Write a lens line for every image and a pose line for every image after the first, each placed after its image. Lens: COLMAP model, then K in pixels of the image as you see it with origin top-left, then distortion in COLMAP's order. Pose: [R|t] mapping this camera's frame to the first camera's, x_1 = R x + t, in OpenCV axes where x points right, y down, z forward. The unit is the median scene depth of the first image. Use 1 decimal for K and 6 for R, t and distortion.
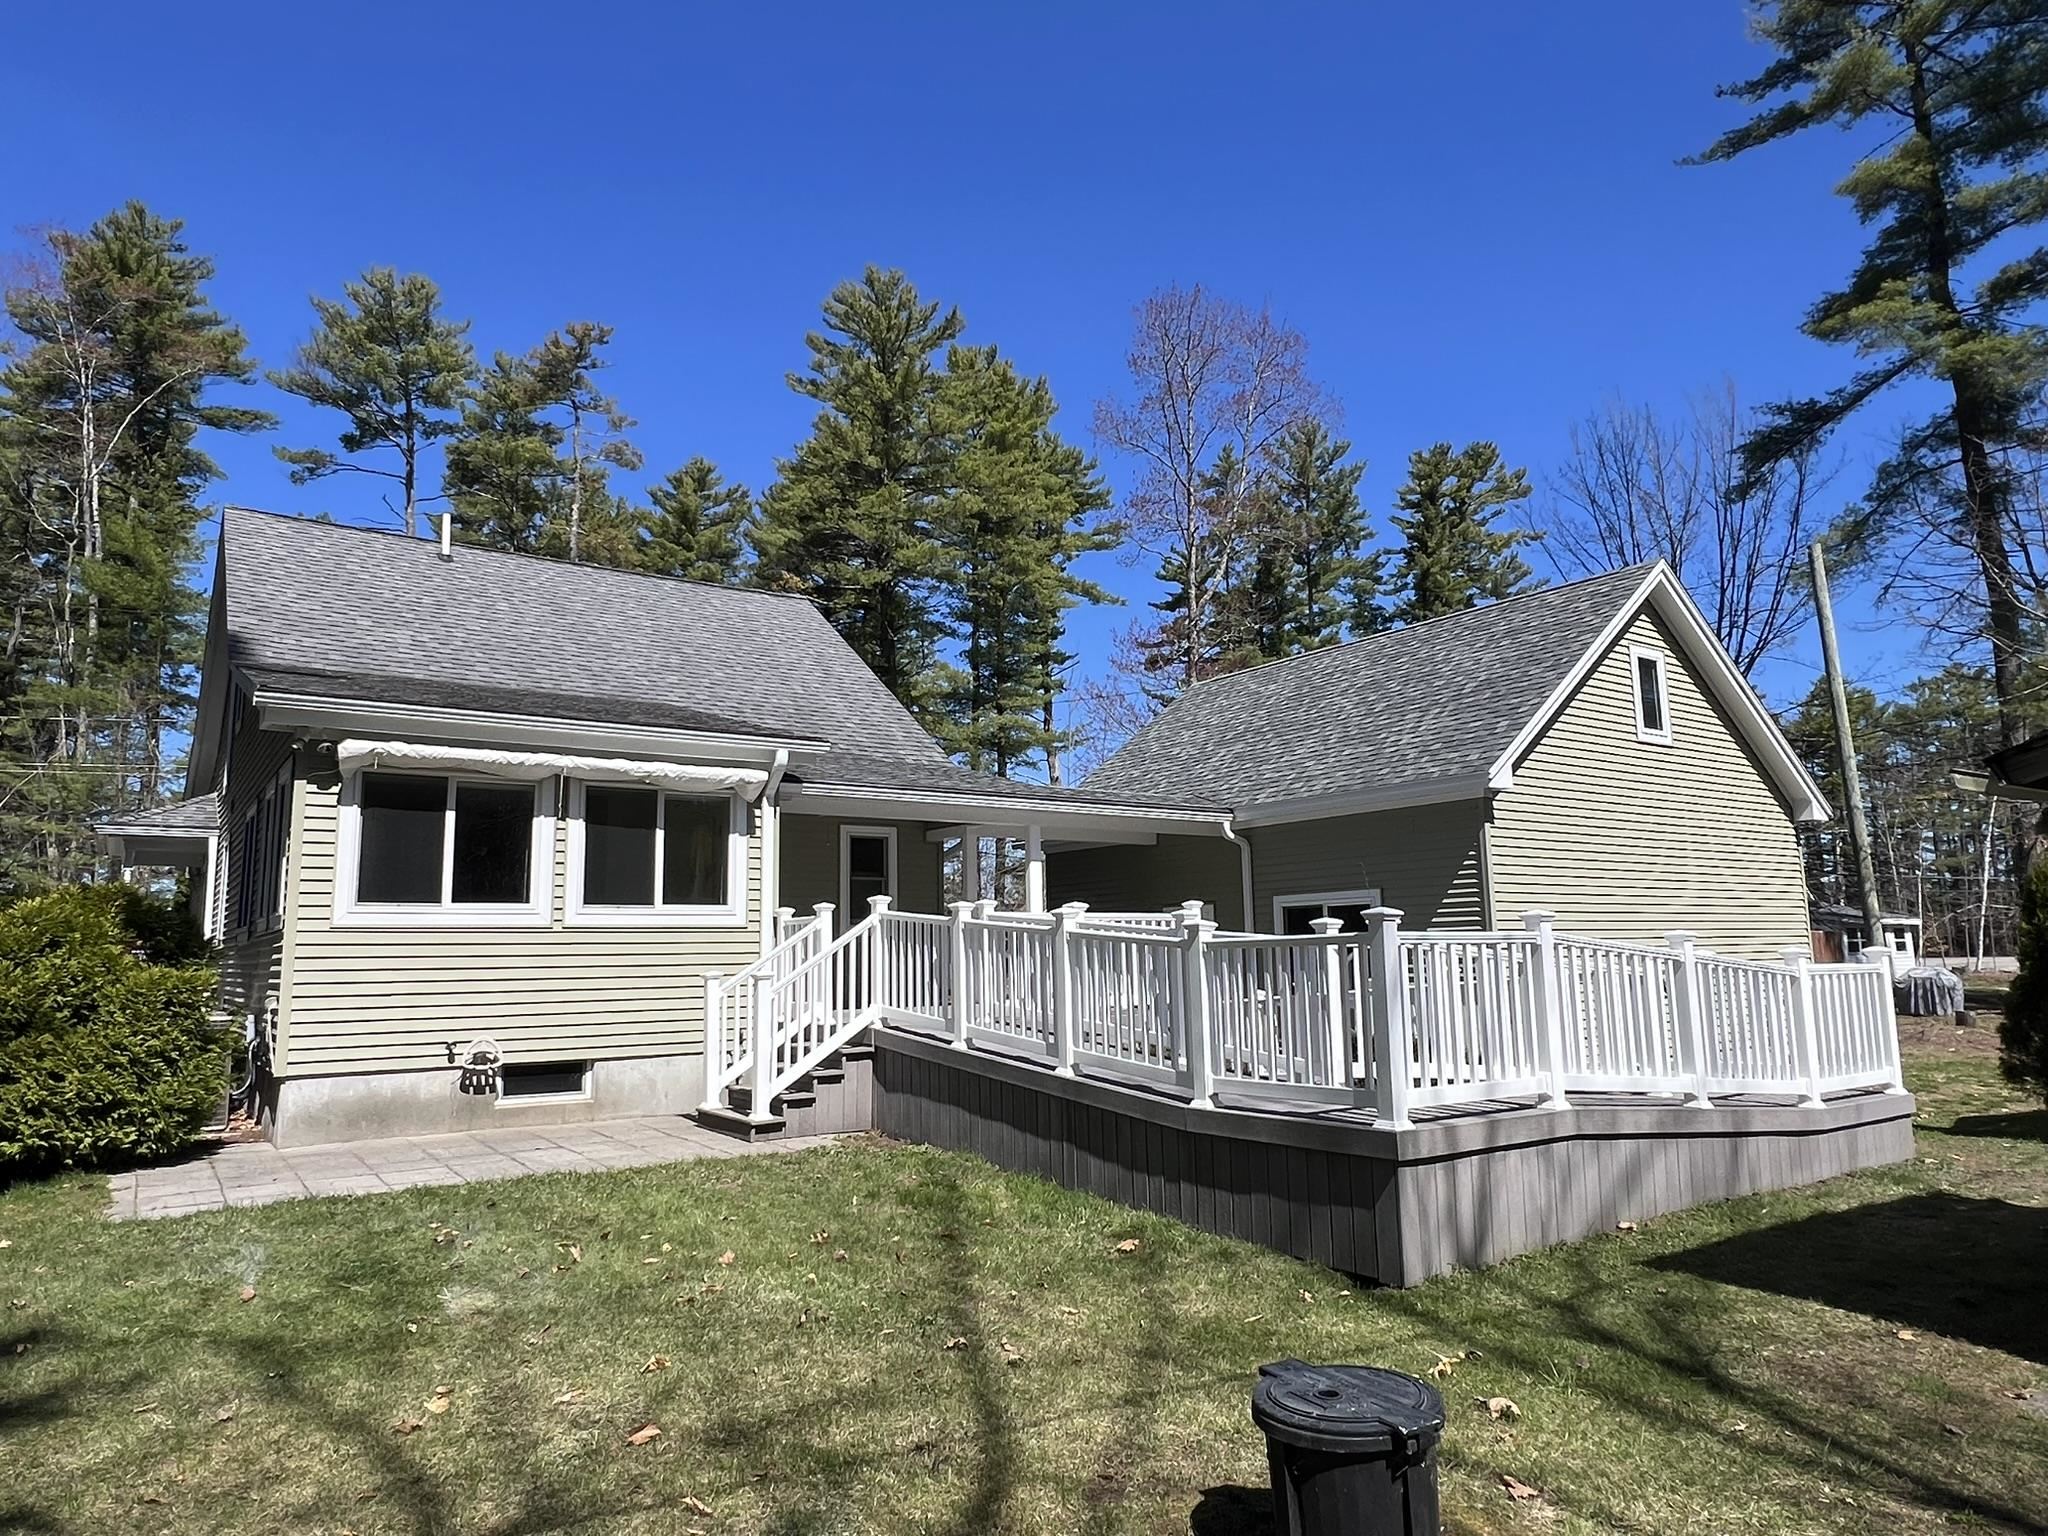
lens RADIAL K [[1278.1, 0, 1024.0], [0, 1278.1, 768.0], [0, 0, 1]] dist [0.000011, 0.000025]
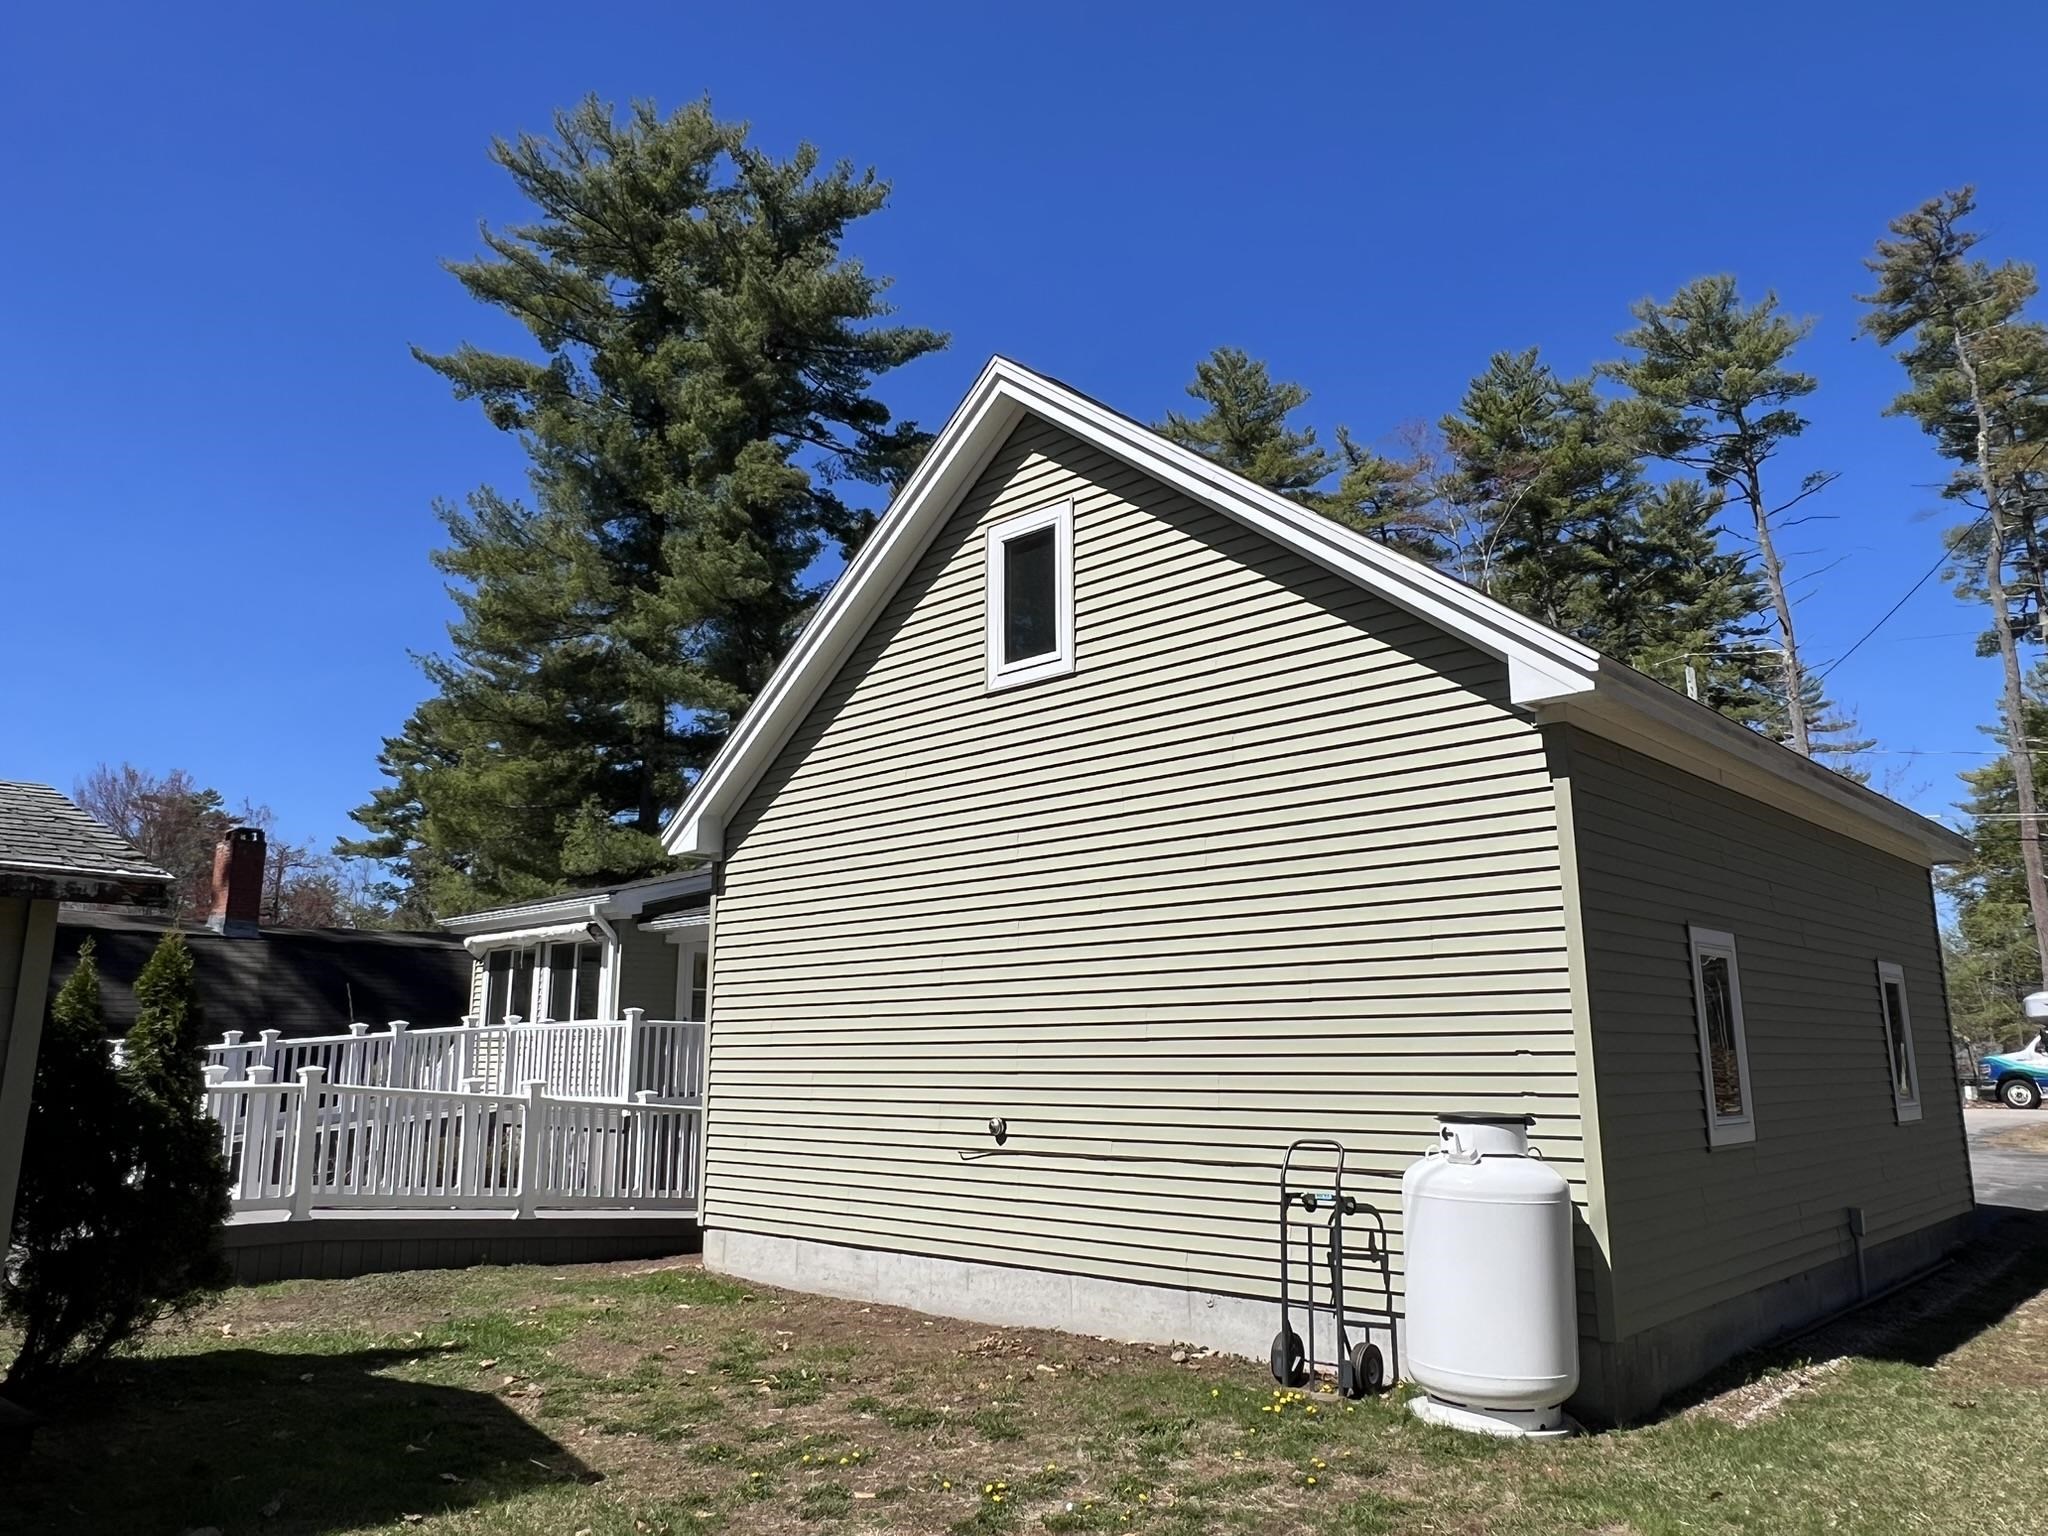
lens RADIAL K [[1429.4, 0, 1024.0], [0, 1429.4, 768.0], [0, 0, 1]] dist [0.000308, -0.000088]
pose [[0.206864, -0.182693, -0.961161, 1.446970], [0.152261, 0.976453, -0.152829, 0.151347], [0.966449, -0.114732, 0.229810, 1.115643]]
